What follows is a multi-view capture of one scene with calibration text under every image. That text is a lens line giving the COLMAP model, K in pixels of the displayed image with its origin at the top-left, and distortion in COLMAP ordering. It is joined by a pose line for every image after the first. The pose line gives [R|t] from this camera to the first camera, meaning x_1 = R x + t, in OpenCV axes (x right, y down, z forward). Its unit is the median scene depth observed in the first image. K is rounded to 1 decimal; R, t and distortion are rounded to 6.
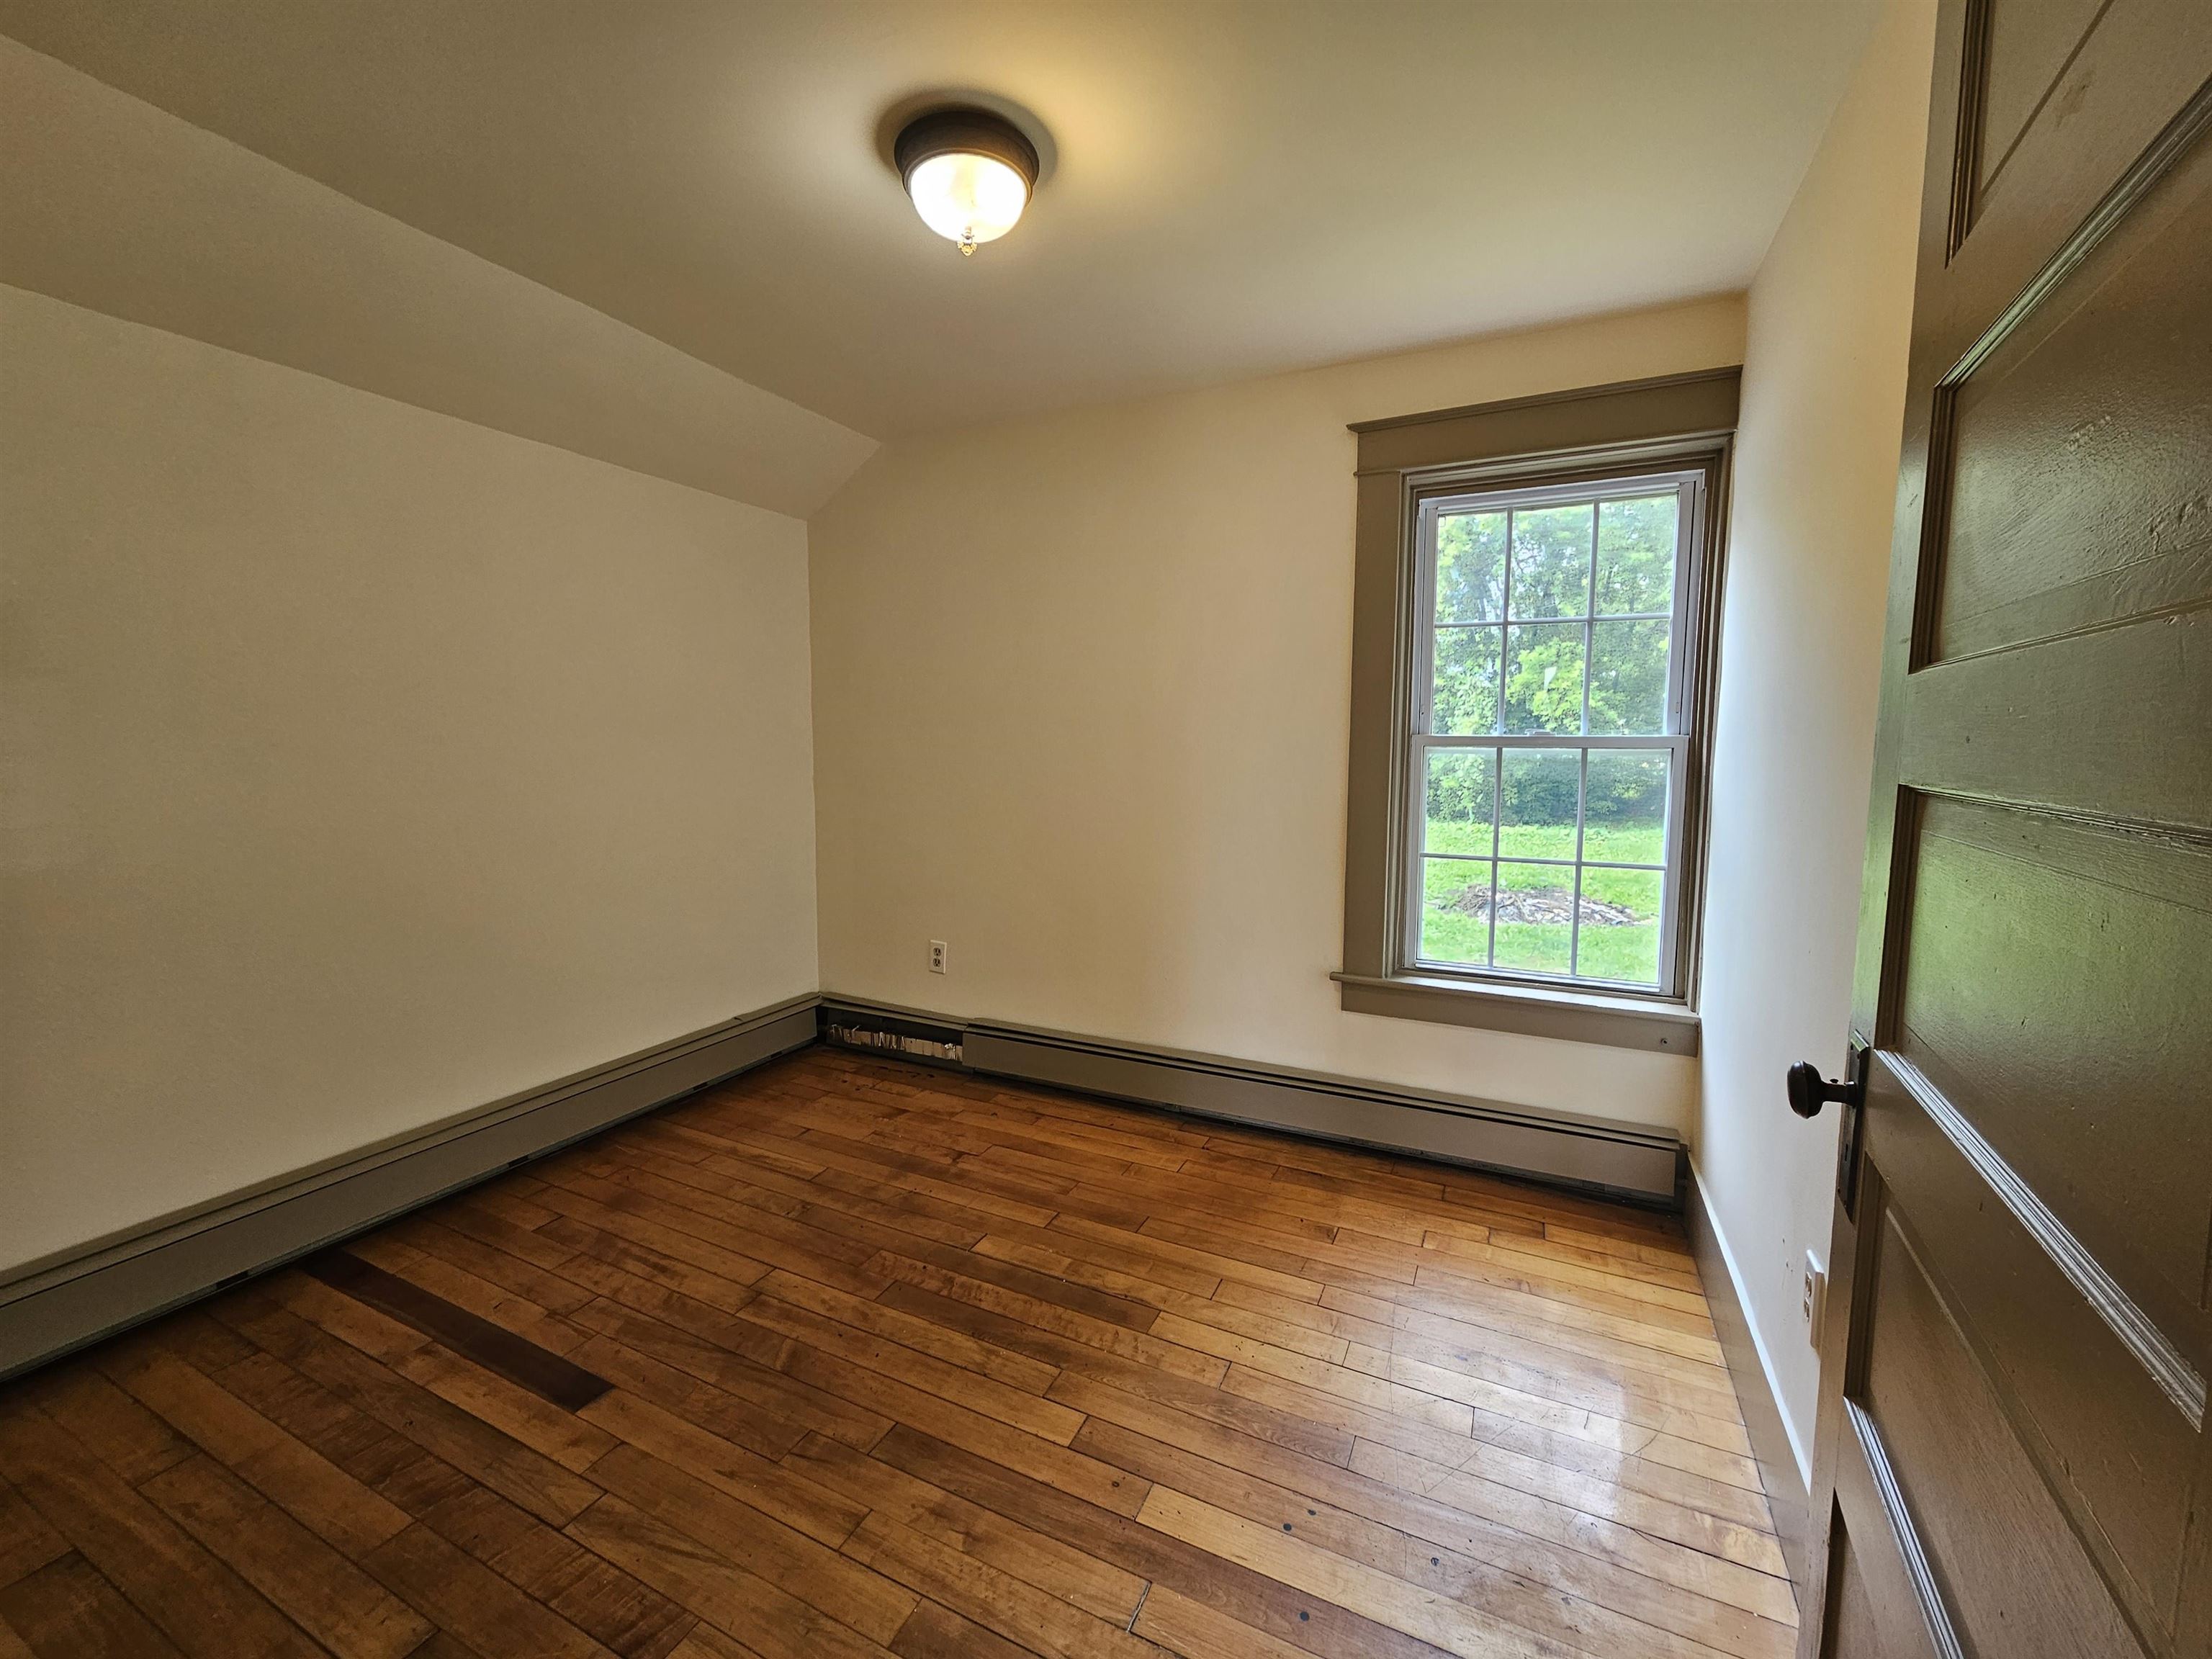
lens RADIAL K [[933.8, 0, 1127.1], [0, 933.8, 826.7], [0, 0, 1]] dist [-0.000080, -0.000098]
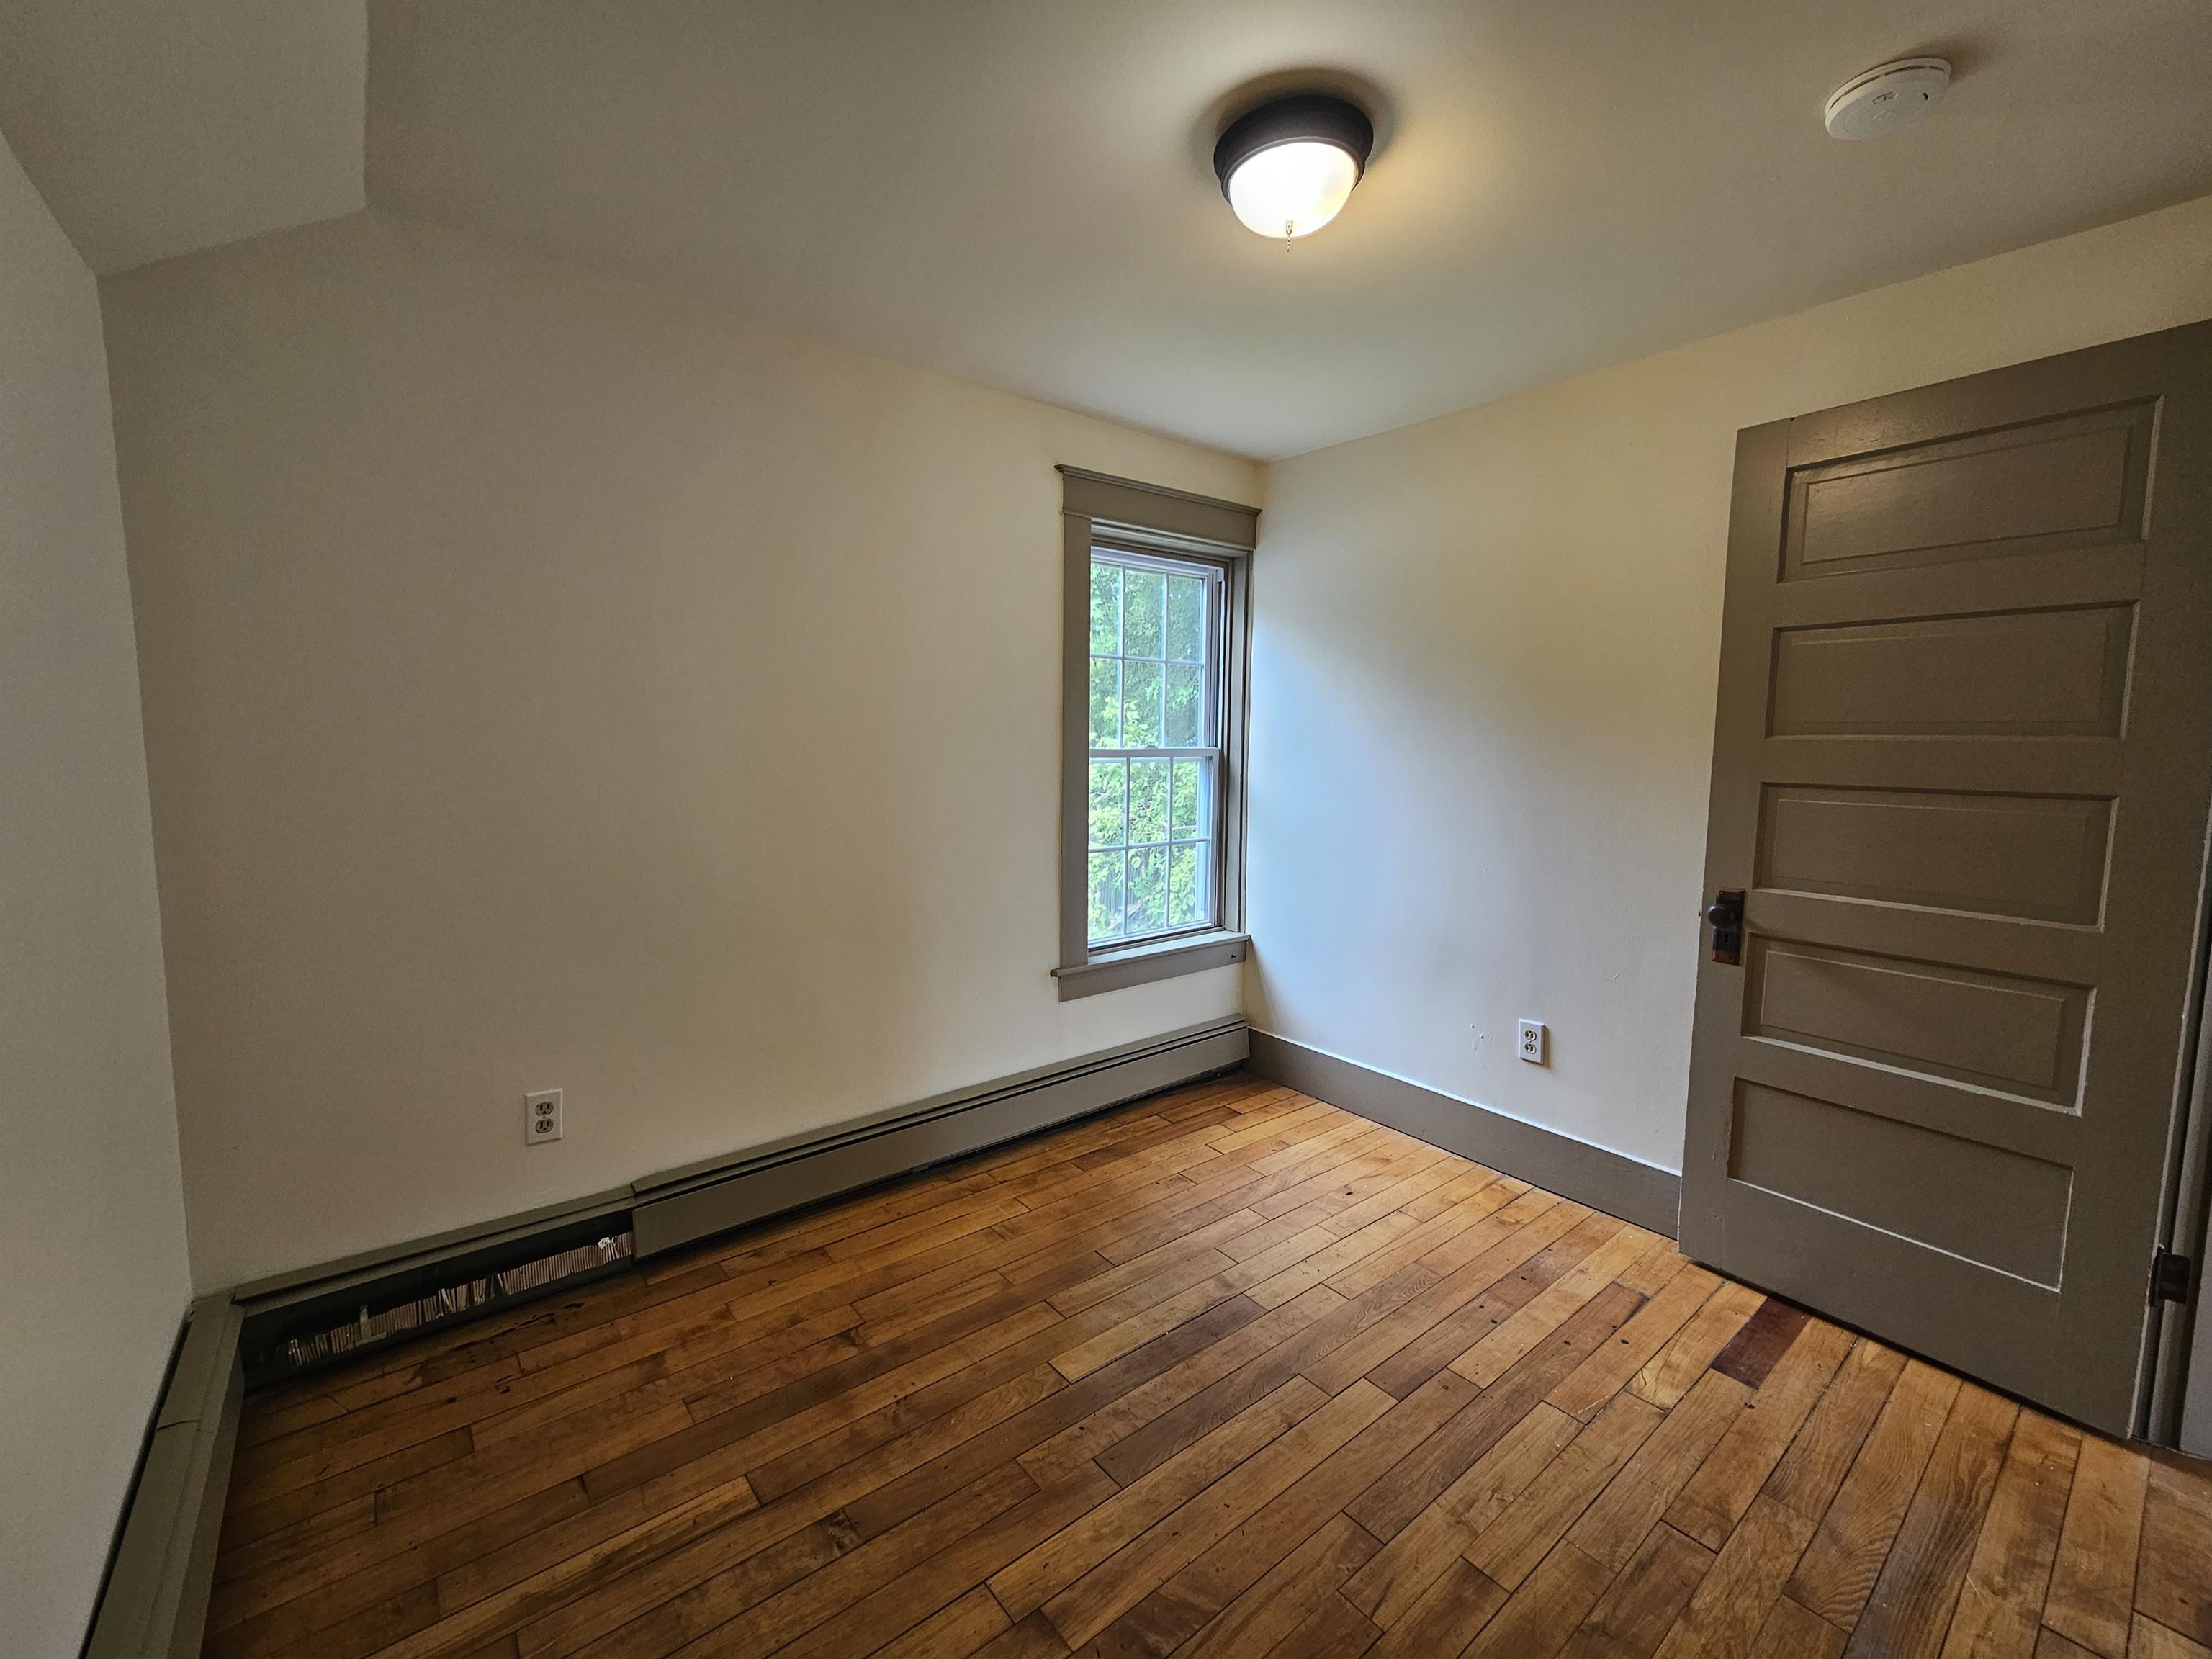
lens RADIAL K [[909.4, 0, 1087.3], [0, 909.4, 818.2], [0, 0, 1]] dist [0.000419, -0.000577]
pose [[0.434256, -0.083431, 0.896917, -0.737690], [0.081992, 0.995229, 0.052879, -0.075129], [-0.897050, 0.050577, 0.439025, 0.531432]]
